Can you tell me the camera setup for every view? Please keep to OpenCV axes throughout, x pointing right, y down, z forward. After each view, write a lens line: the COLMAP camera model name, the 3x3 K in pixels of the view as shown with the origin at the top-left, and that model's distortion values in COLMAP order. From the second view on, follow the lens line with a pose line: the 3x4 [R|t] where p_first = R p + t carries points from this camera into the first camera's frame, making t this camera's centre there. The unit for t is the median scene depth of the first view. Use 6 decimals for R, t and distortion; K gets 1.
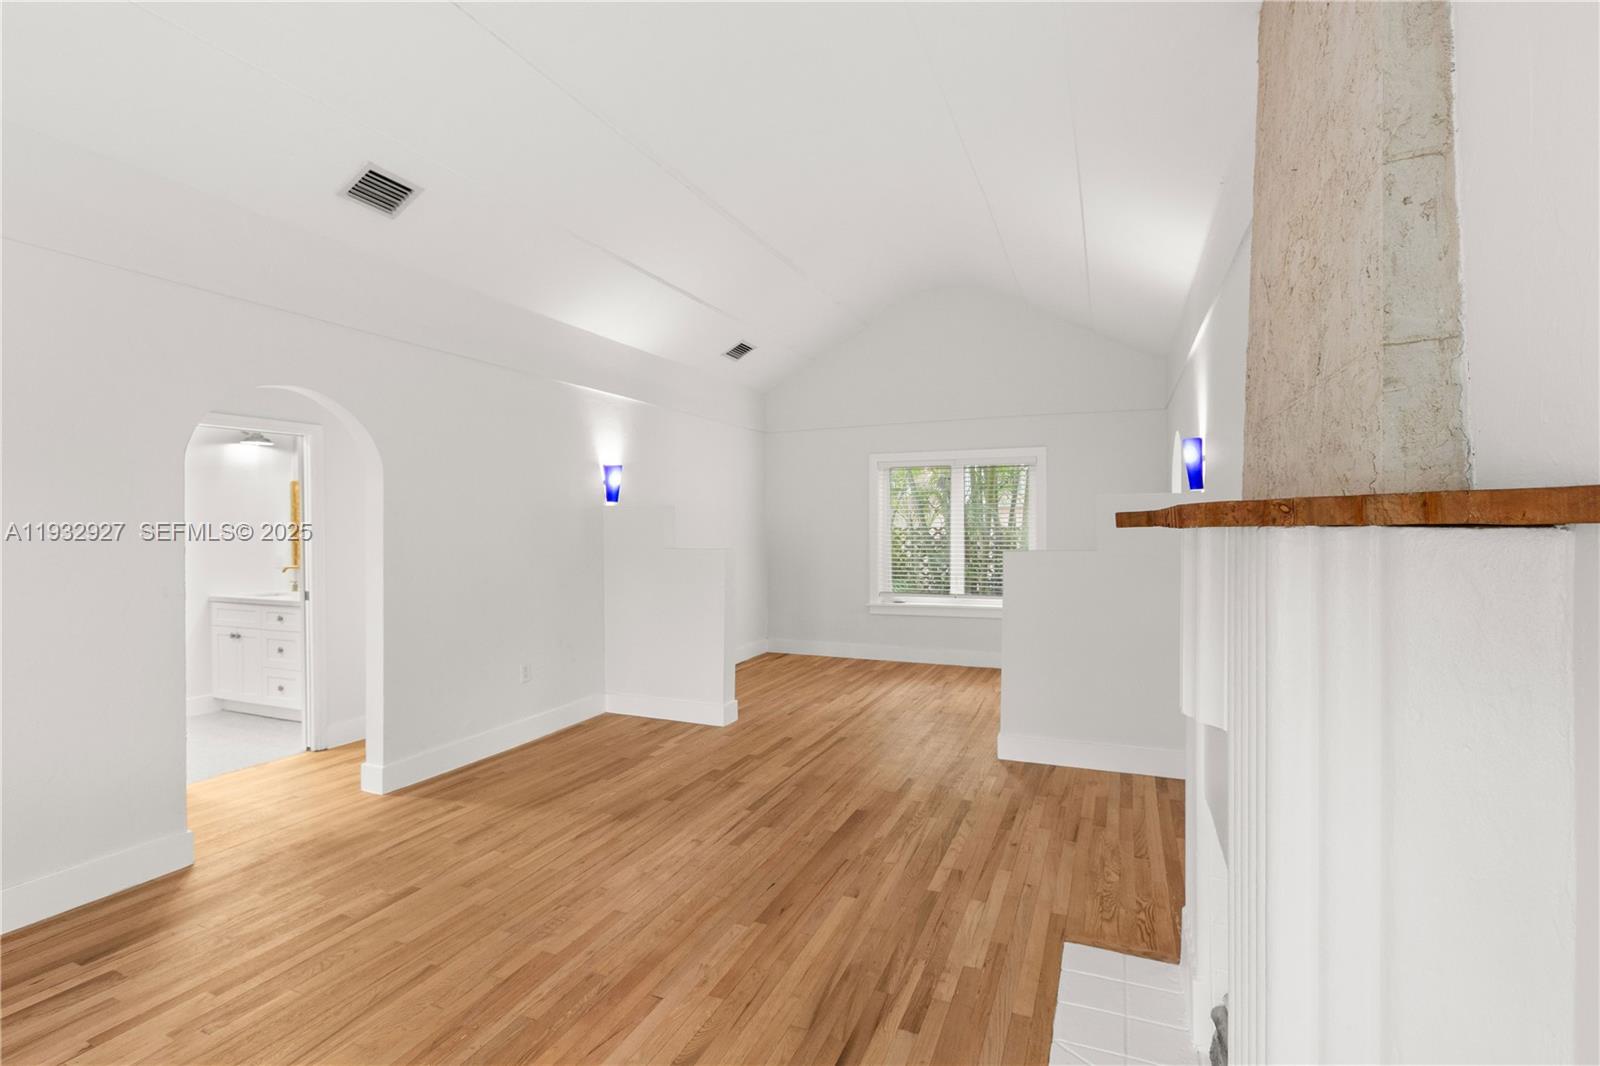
lens RADIAL K [[736.0, 0, 812.5], [0, 736.0, 529.0], [0, 0, 1]] dist [-0.001081, -0.000338]
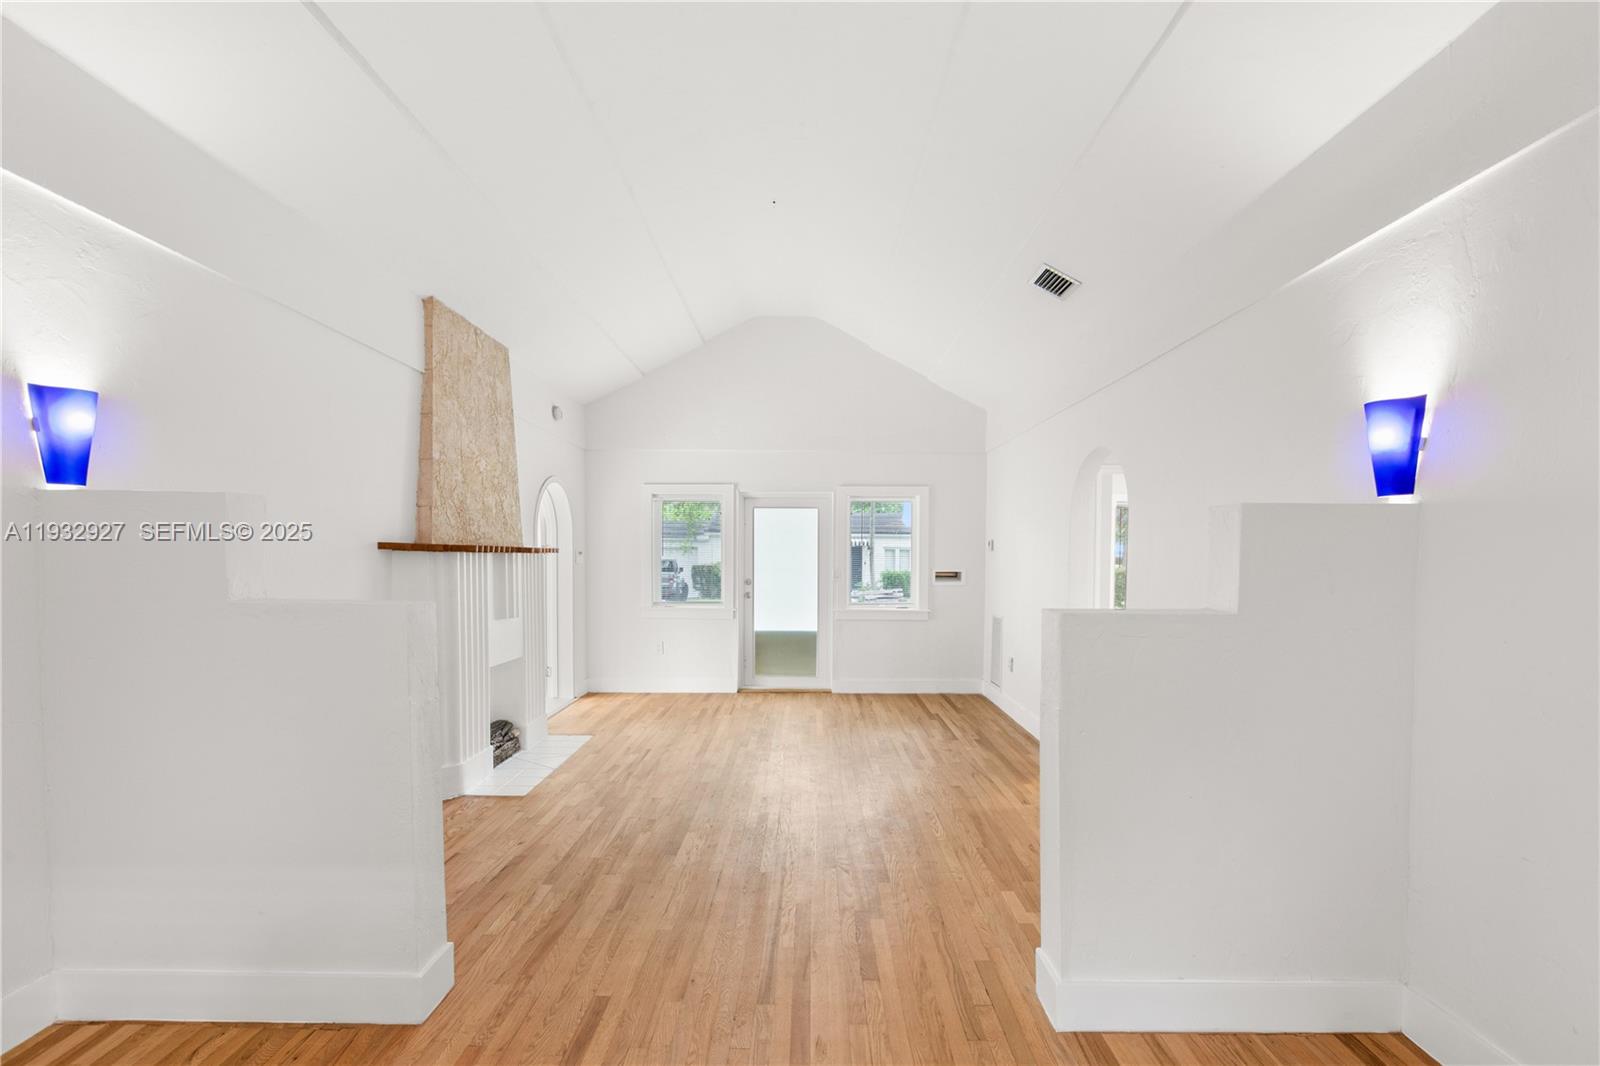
lens RADIAL K [[736.0, 0, 812.5], [0, 736.0, 529.0], [0, 0, 1]] dist [-0.001081, -0.000338]
pose [[-0.921977, -0.011609, -0.387071, 0.282736], [0.000419, 0.999520, -0.030975, -0.007473], [0.387245, -0.028721, -0.921529, 2.051631]]
